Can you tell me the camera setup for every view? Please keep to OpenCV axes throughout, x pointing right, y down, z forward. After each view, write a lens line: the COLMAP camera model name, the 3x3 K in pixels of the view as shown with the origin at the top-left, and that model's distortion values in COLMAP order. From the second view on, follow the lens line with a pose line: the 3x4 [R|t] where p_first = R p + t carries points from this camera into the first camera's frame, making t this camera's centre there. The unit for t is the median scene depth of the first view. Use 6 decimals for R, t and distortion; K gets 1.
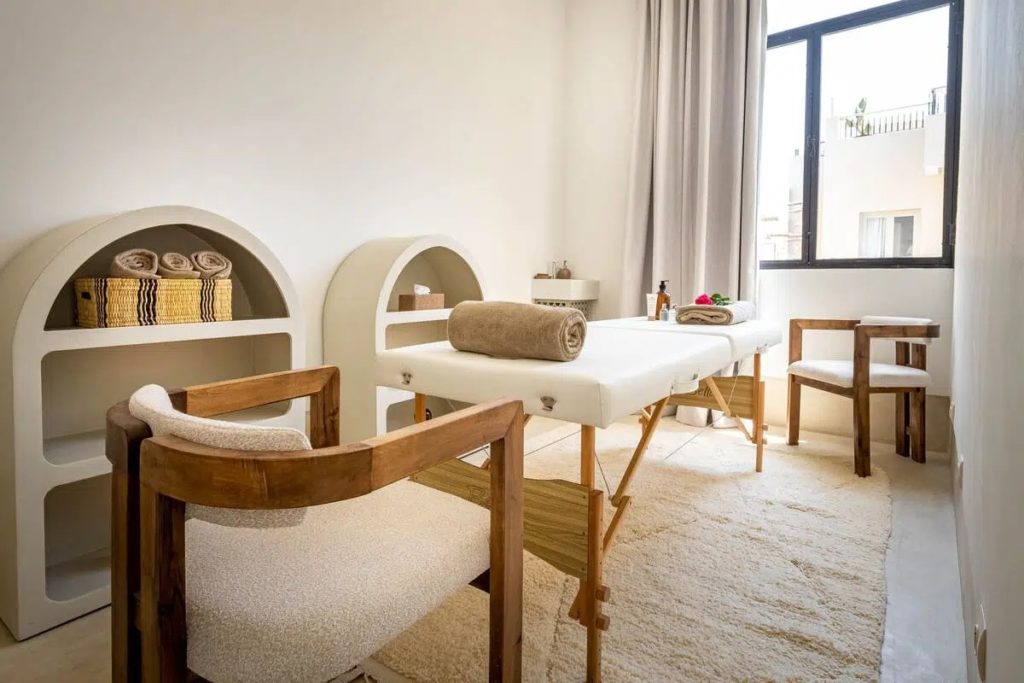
lens RADIAL K [[501.1, 0, 511.5], [0, 501.1, 306.9], [0, 0, 1]] dist [0.000724, -0.000088]
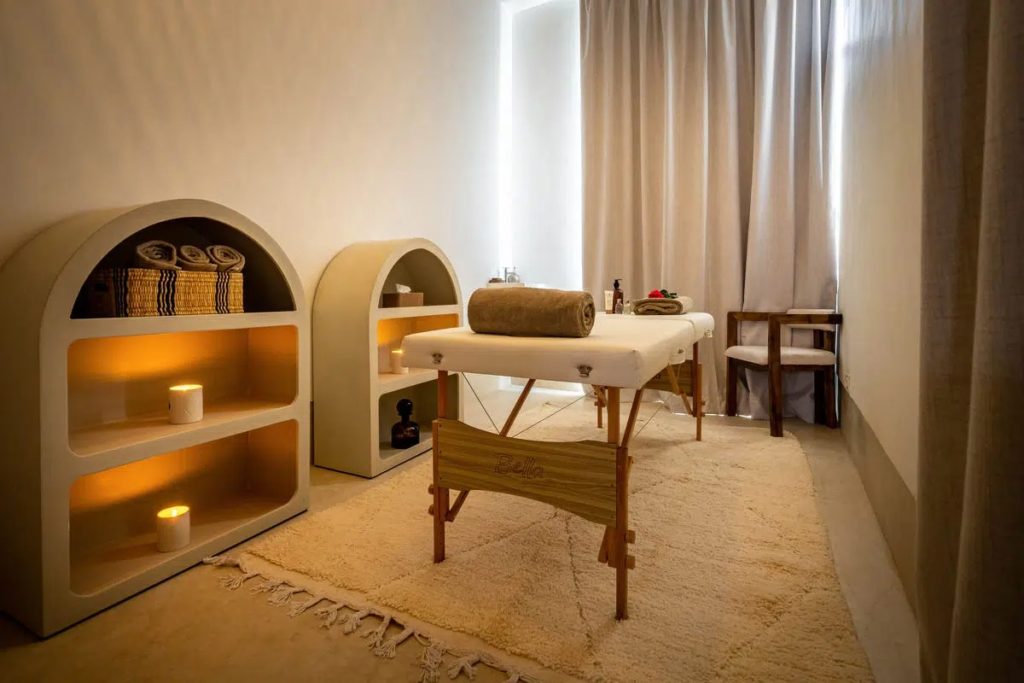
lens RADIAL K [[452.6, 0, 513.5], [0, 452.6, 302.1], [0, 0, 1]] dist [-0.011553, 0.000265]
pose [[0.990505, -0.012827, 0.136877, -0.150164], [0.016148, 0.999601, -0.023177, 0.039720], [-0.136525, 0.025167, 0.990317, 0.003593]]
